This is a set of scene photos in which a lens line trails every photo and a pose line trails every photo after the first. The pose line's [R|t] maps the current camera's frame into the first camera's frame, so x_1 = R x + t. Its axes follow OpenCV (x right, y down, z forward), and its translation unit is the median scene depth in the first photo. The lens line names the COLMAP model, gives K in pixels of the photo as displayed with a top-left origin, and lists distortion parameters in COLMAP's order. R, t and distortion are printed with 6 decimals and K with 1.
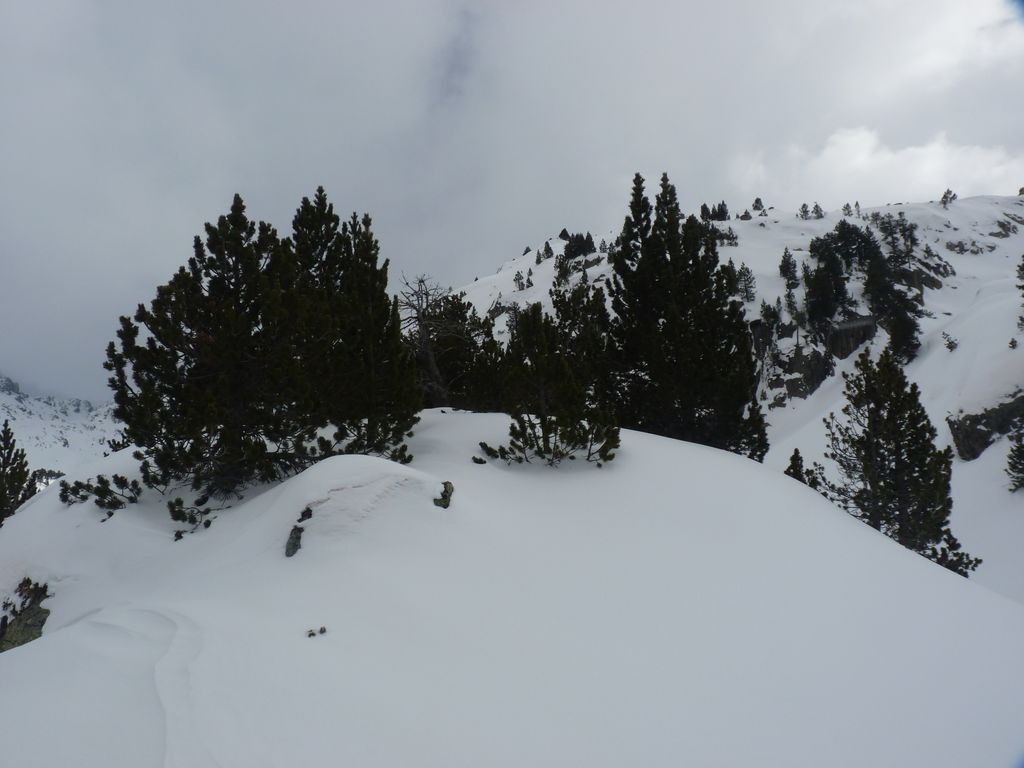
lens RADIAL K [[811.3, 0, 504.3], [0, 811.3, 387.1], [0, 0, 1]] dist [-0.021973, -0.010947]
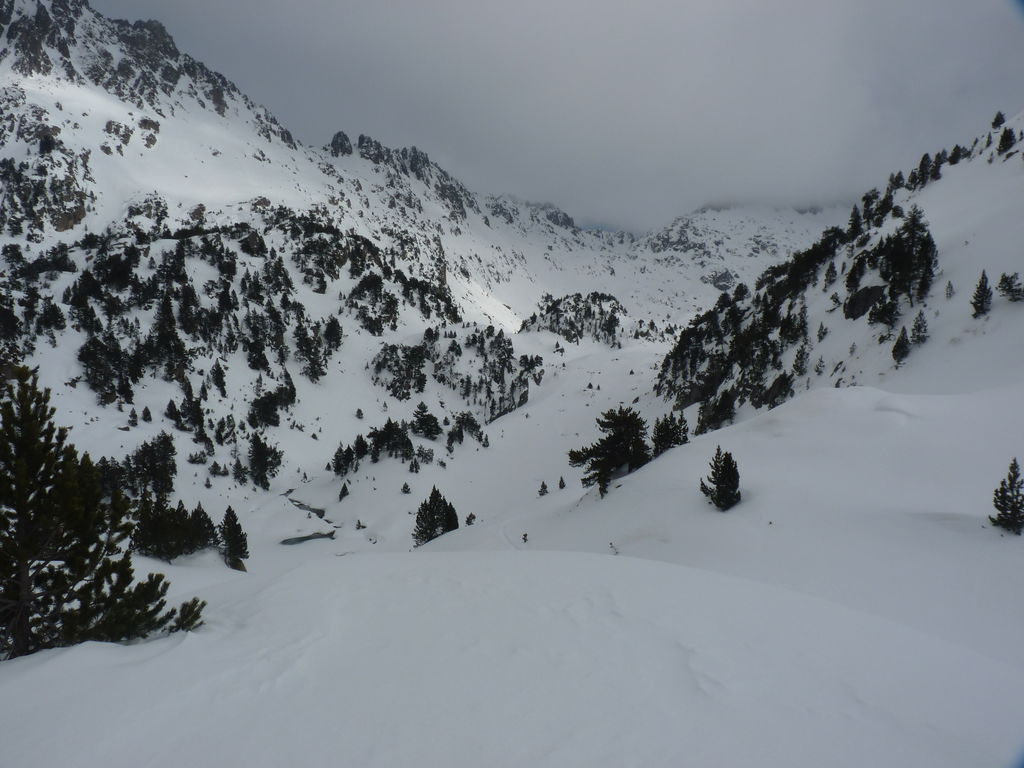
lens RADIAL K [[811.3, 0, 512.4], [0, 811.3, 382.6], [0, 0, 1]] dist [-0.021973, -0.010947]
pose [[0.815155, 0.077640, -0.574016, -2.197846], [0.039262, 0.981291, 0.188483, 0.807261], [0.577911, -0.176180, 0.796856, 3.272378]]
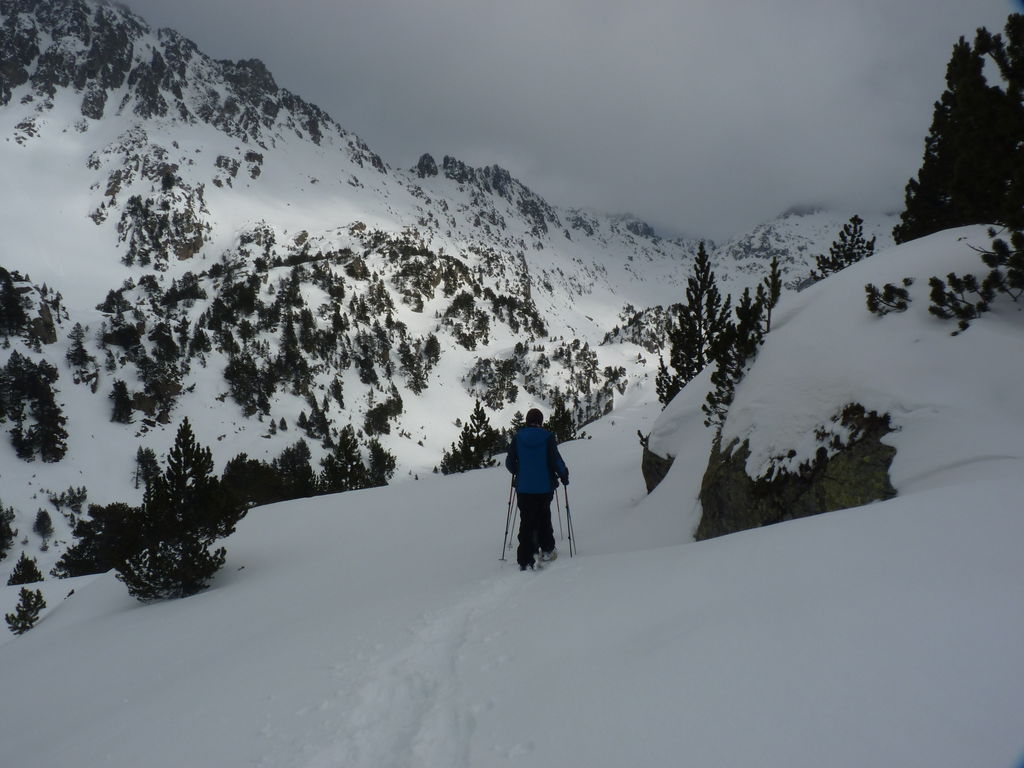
lens RADIAL K [[811.3, 0, 508.4], [0, 811.3, 384.8], [0, 0, 1]] dist [-0.021973, -0.010947]
pose [[0.751419, 0.061772, -0.656927, -0.289531], [0.071025, 0.982251, 0.173603, 0.050506], [0.655991, -0.177107, 0.733695, 0.173889]]
